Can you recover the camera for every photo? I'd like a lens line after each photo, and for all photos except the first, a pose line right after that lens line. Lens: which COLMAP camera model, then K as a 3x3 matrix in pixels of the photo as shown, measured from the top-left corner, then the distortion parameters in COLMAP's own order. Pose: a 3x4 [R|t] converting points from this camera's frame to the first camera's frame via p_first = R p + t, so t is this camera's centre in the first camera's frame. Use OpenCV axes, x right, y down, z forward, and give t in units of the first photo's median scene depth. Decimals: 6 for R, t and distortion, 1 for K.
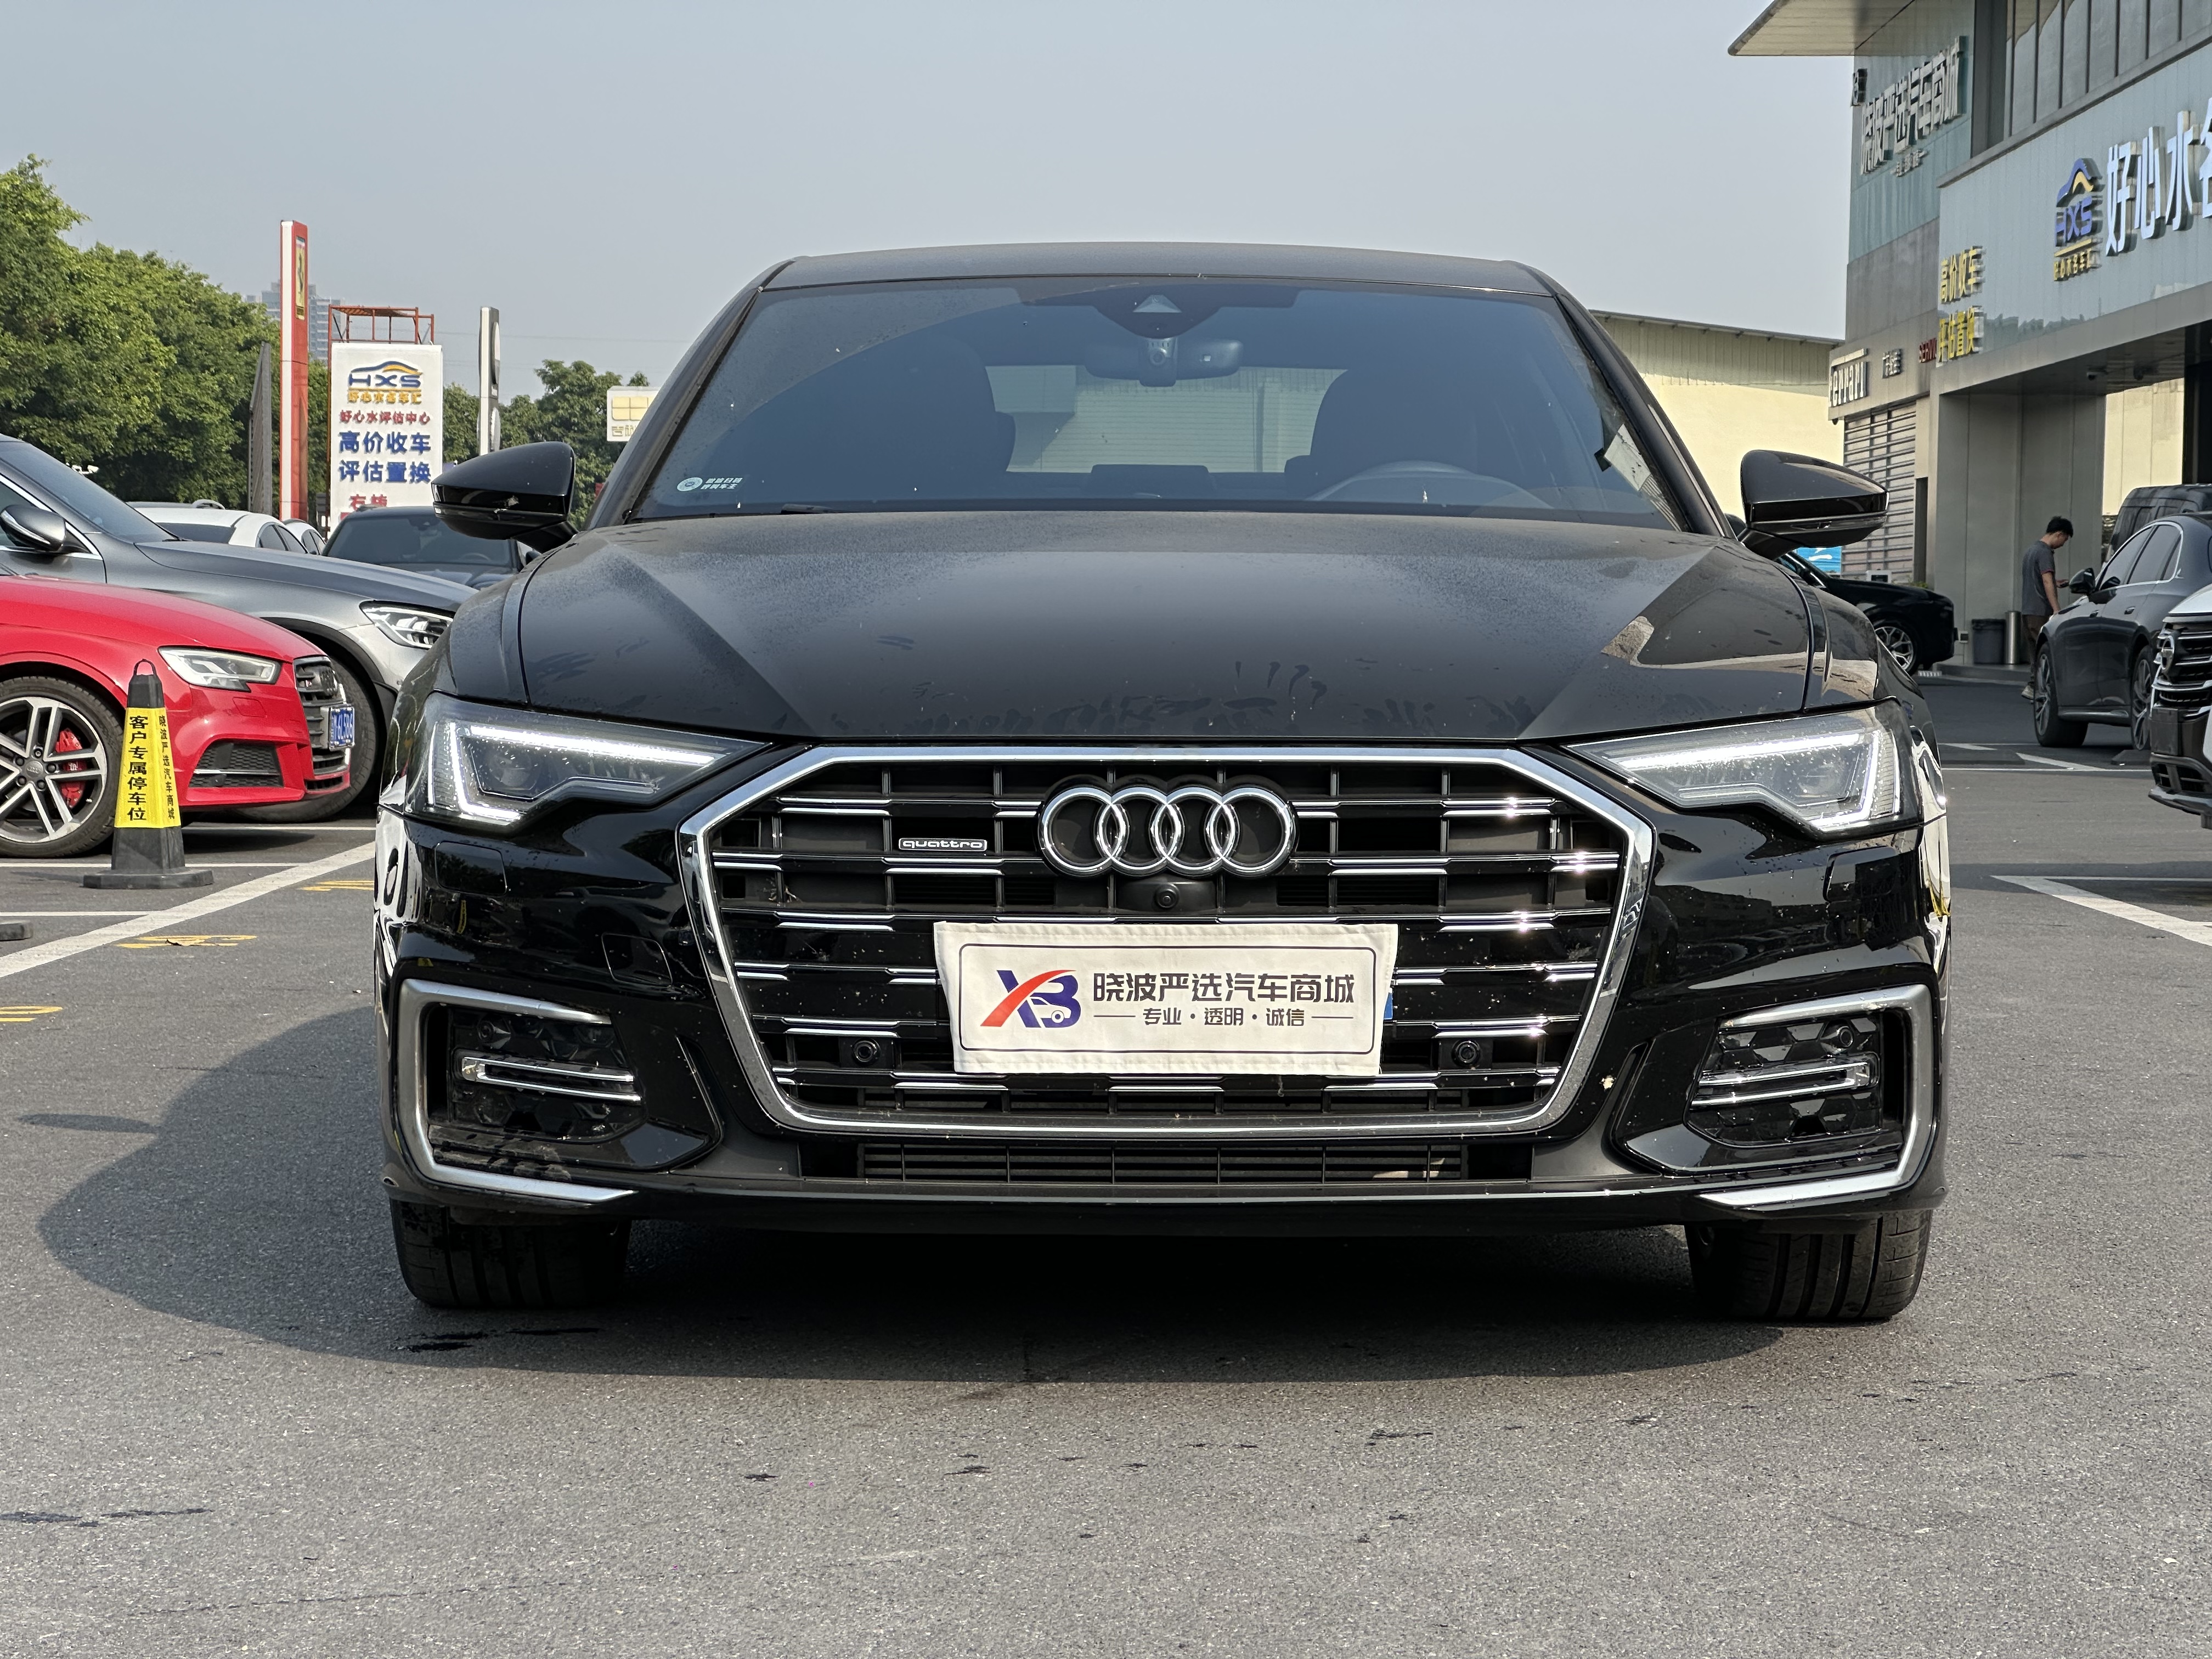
lens RADIAL K [[4988.9, 0, 1106.0], [0, 4988.9, 829.5], [0, 0, 1]] dist [-0.041715, 0.305051]
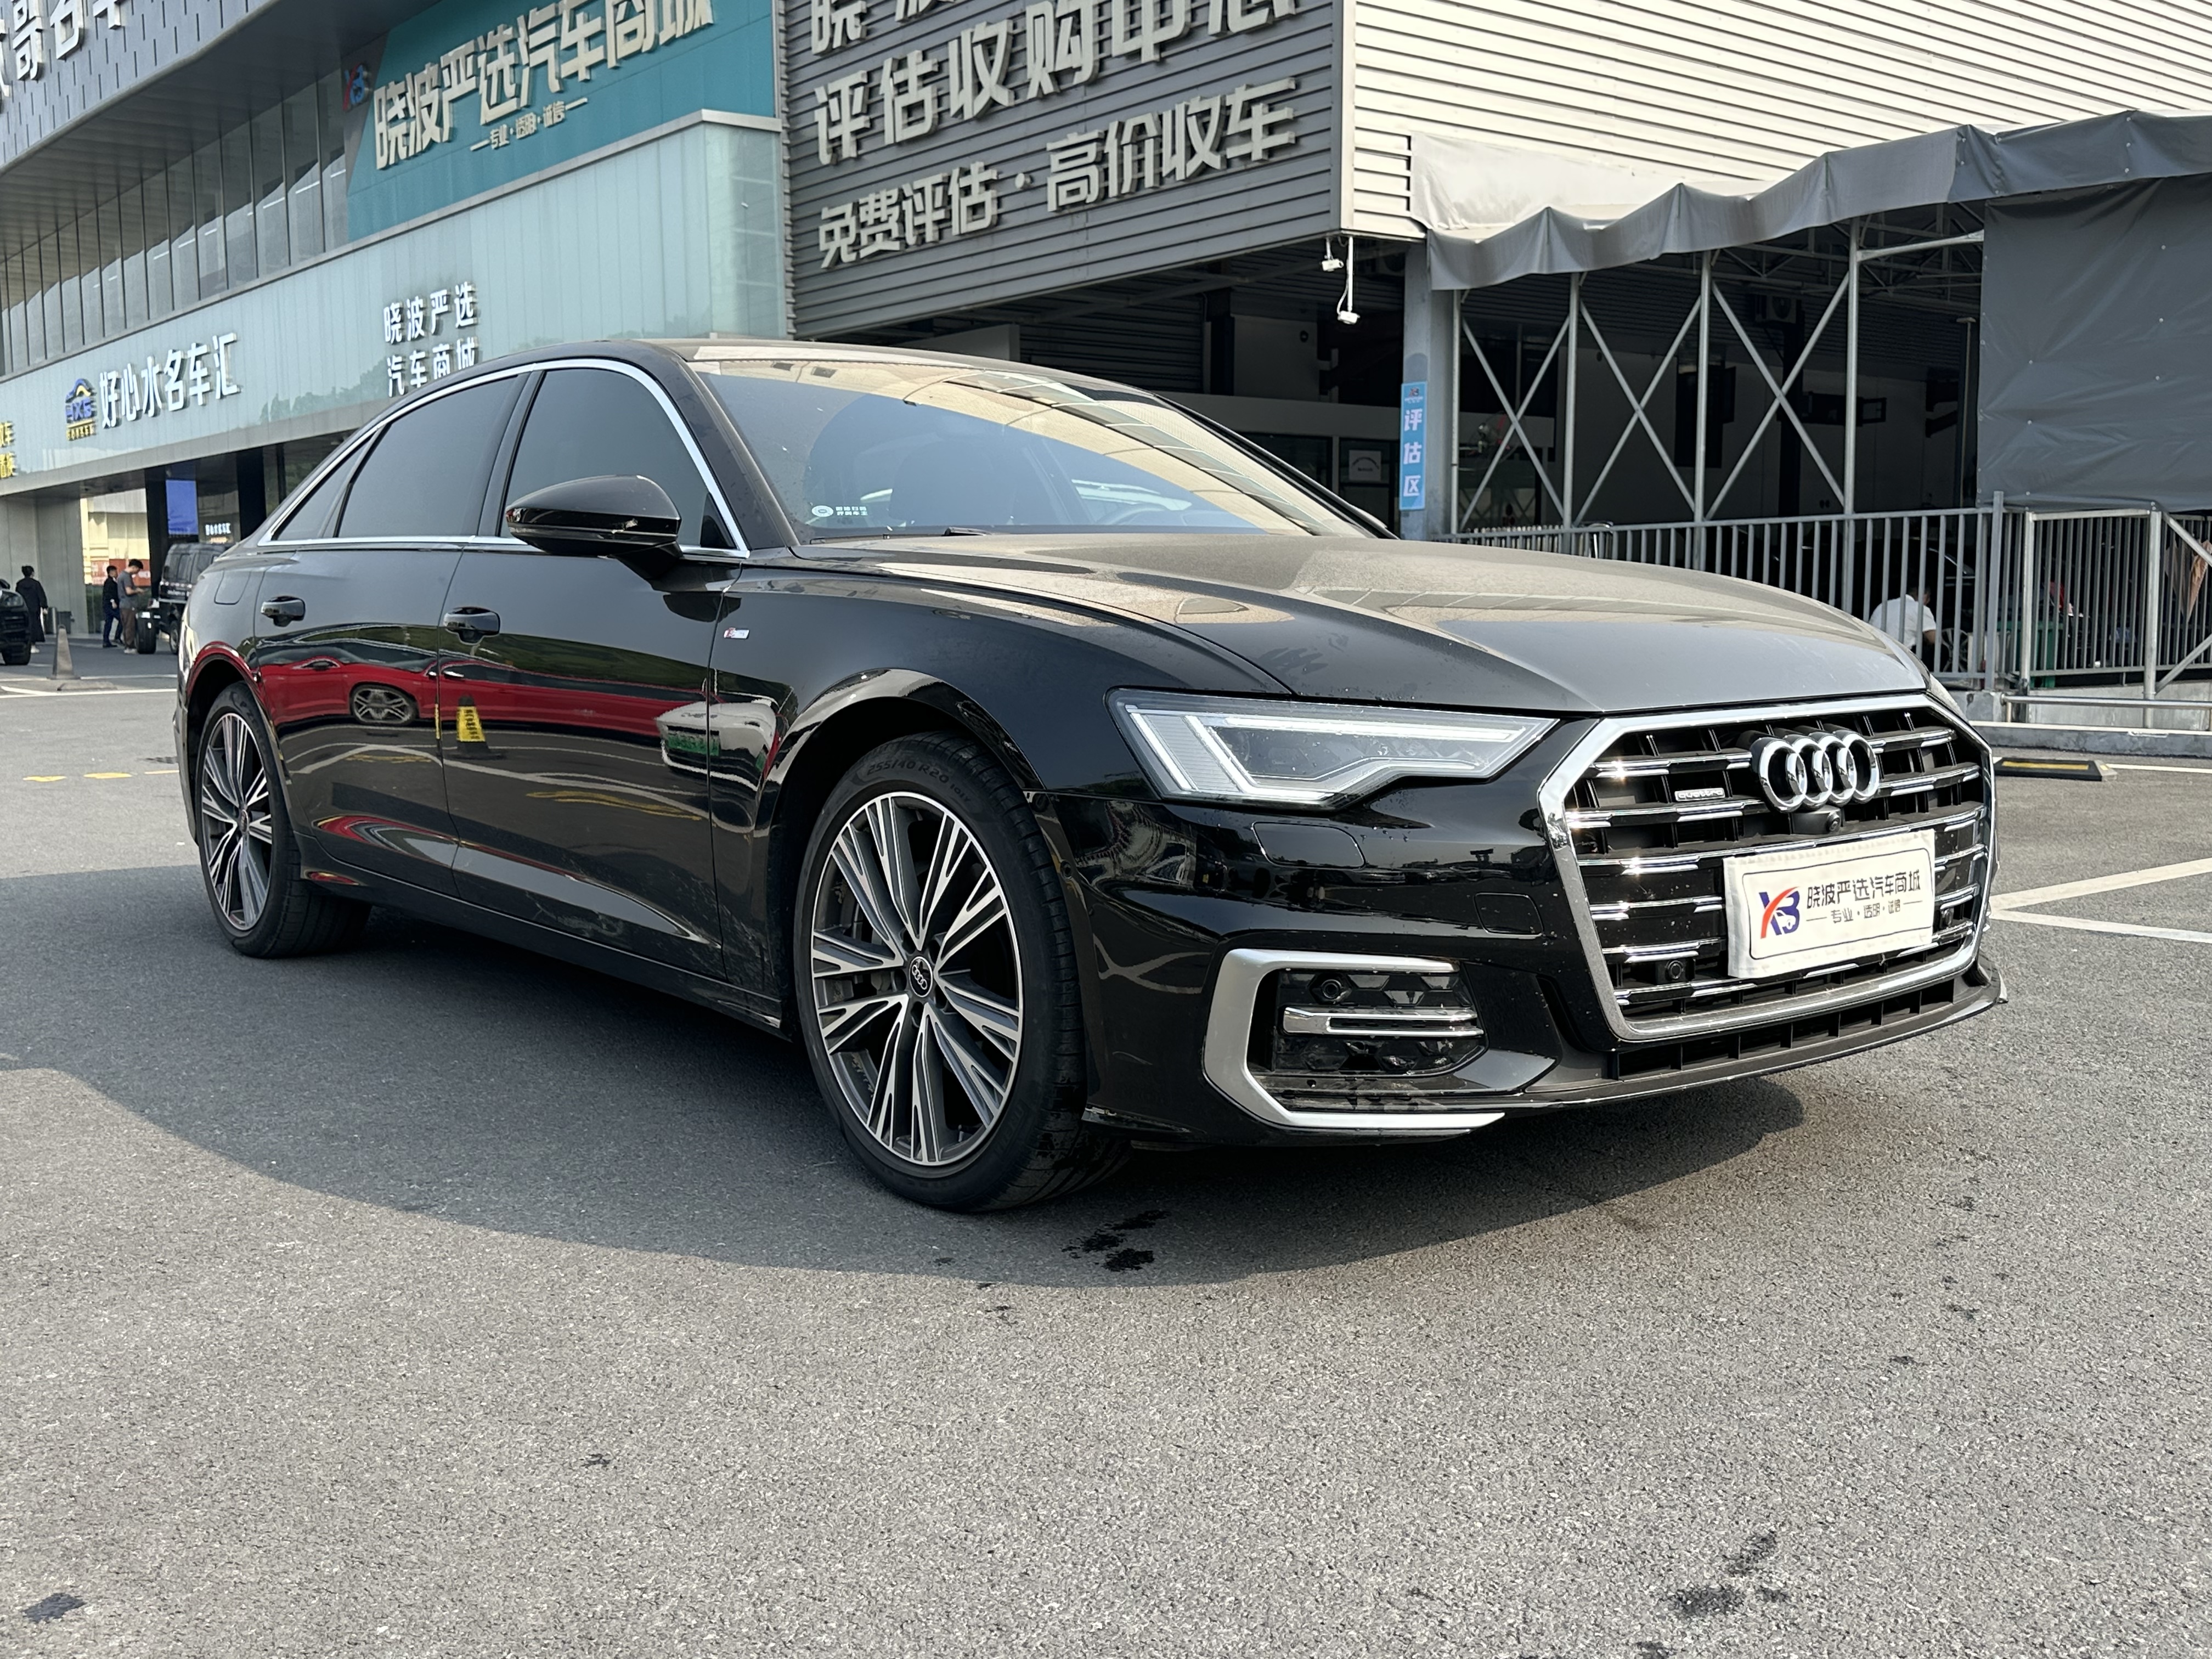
lens RADIAL K [[2131.7, 0, 1106.0], [0, 2131.7, 829.5], [0, 0, 1]] dist [0.060505, -0.020373]
pose [[0.776831, -0.082370, 0.624298, -0.475356], [0.043732, 0.996071, 0.077004, -0.035144], [-0.628189, -0.032518, 0.777381, 0.684223]]
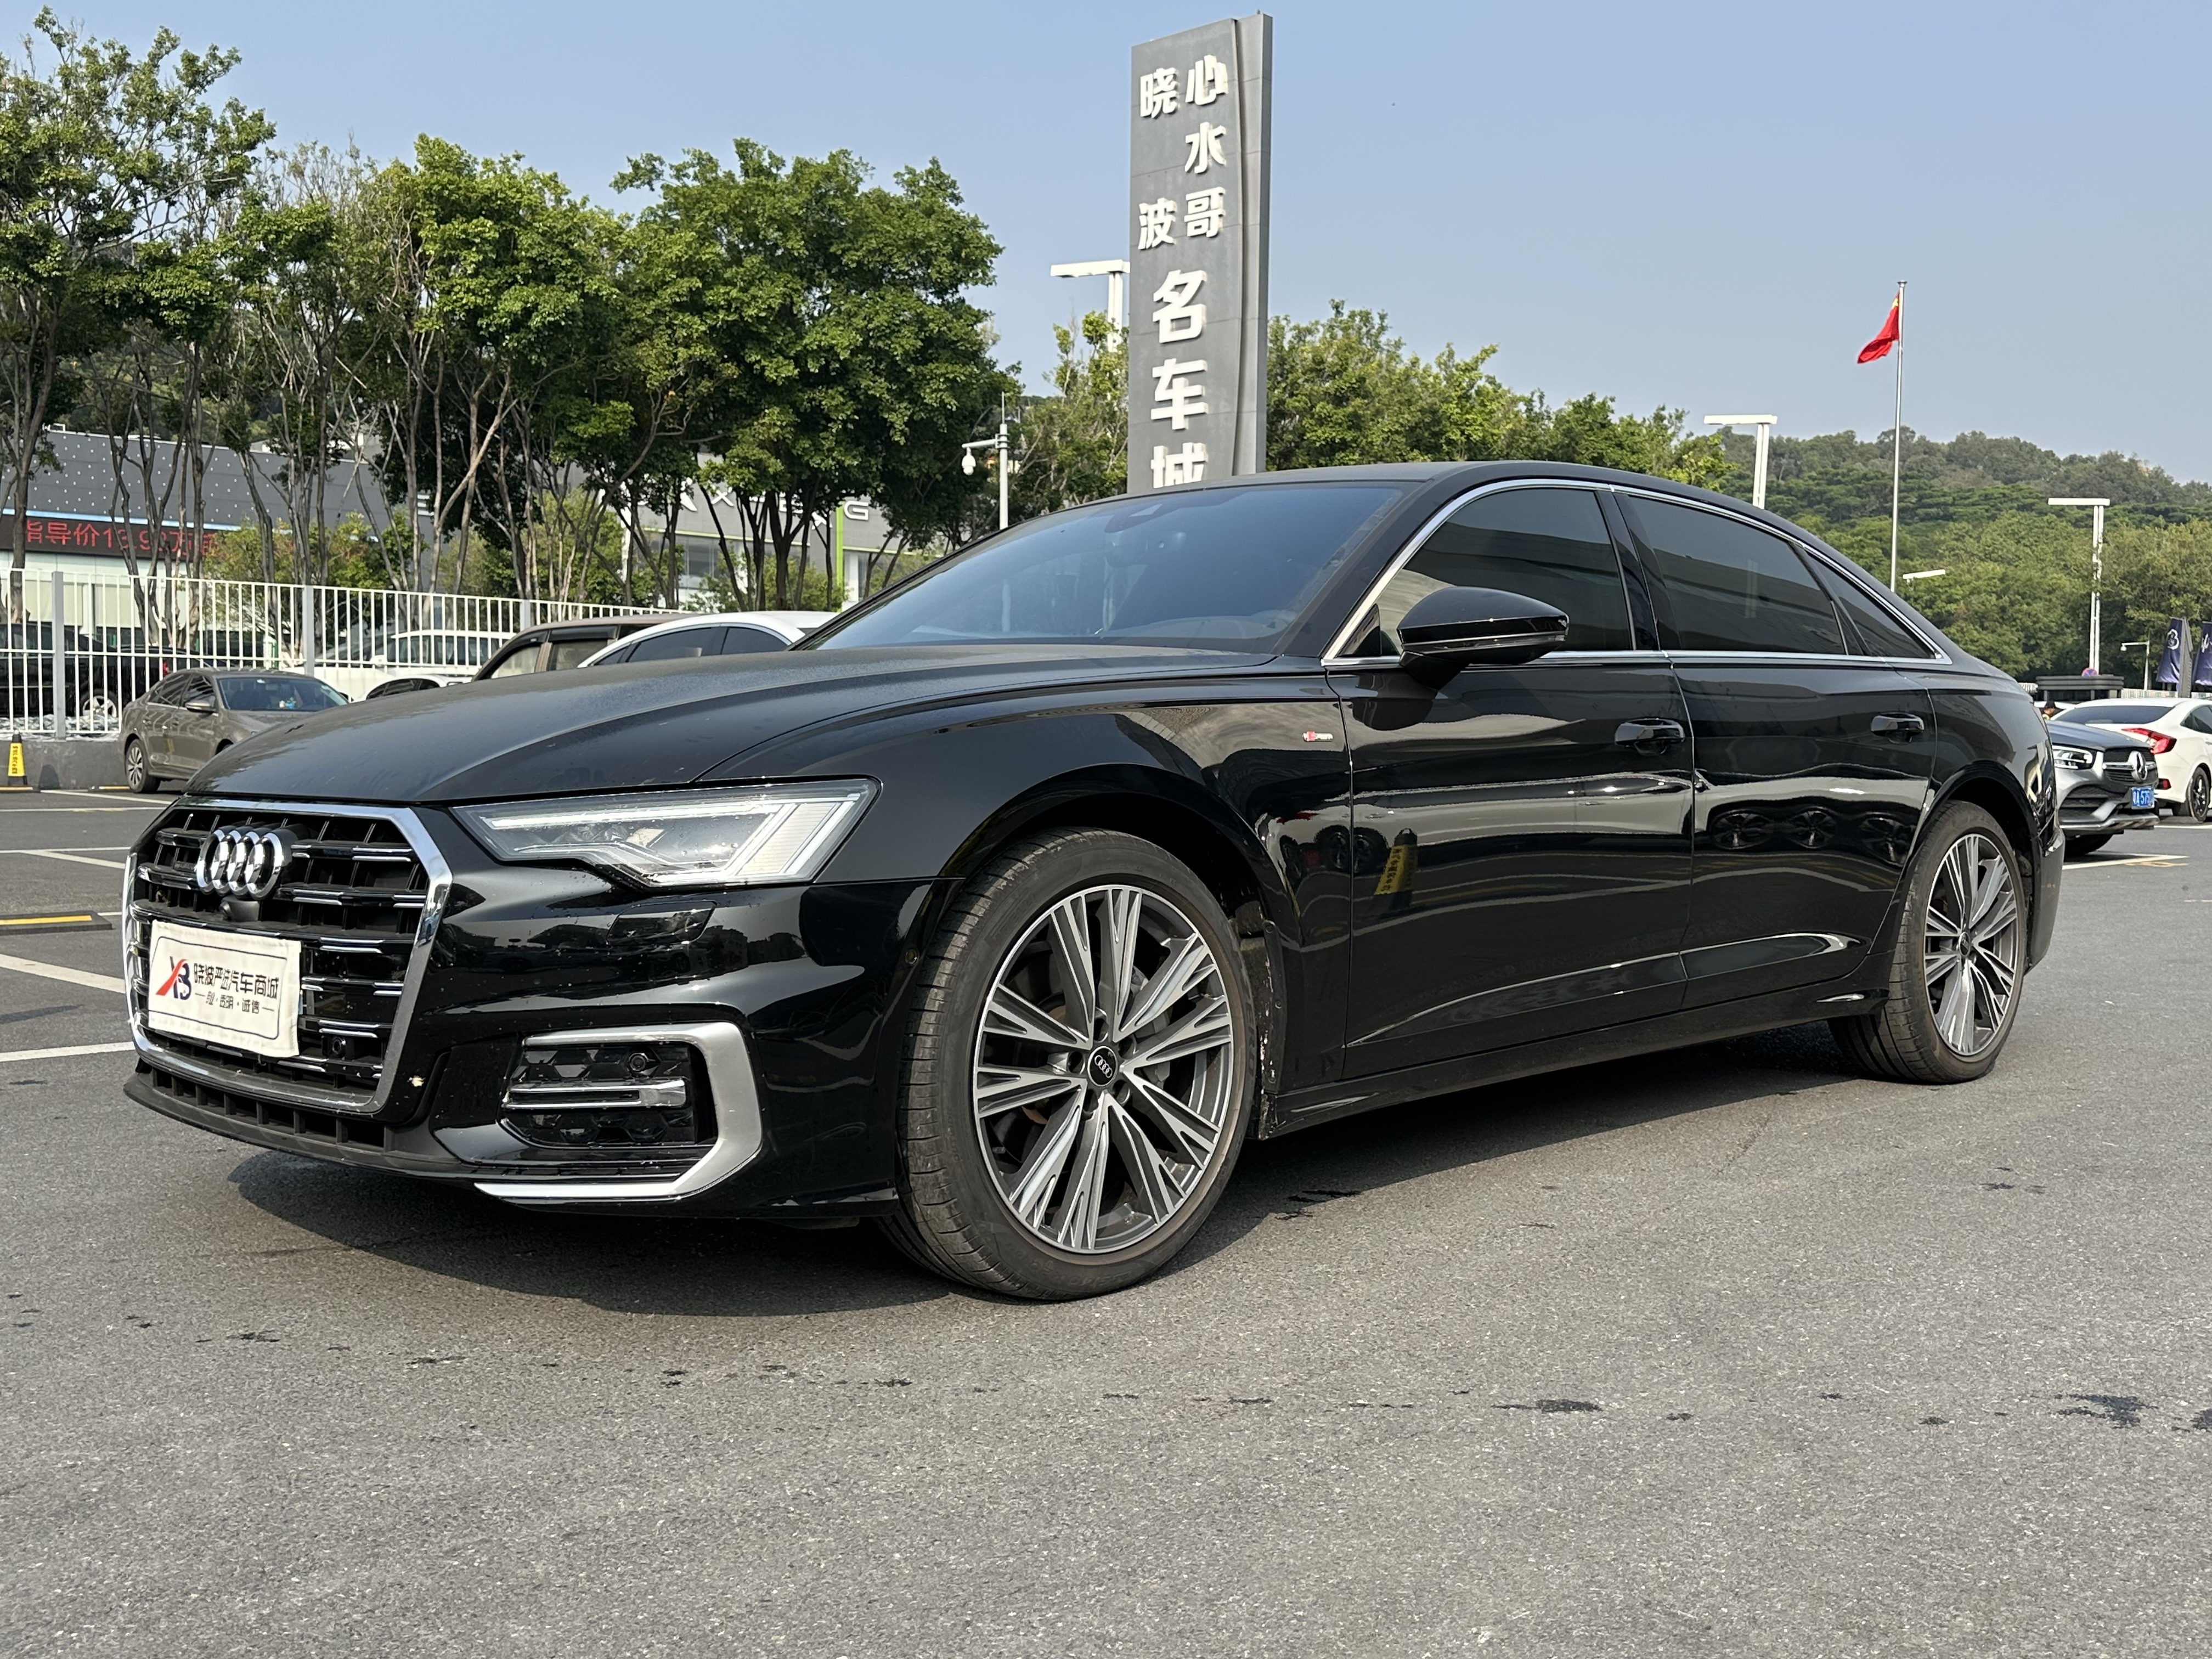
lens RADIAL K [[2131.7, 0, 1106.0], [0, 2131.7, 829.5], [0, 0, 1]] dist [0.060505, -0.020373]
pose [[0.711186, 0.026950, -0.702487, 0.596347], [-0.034342, 0.999404, 0.003574, -0.019241], [0.702165, 0.021583, 0.711688, 0.744014]]
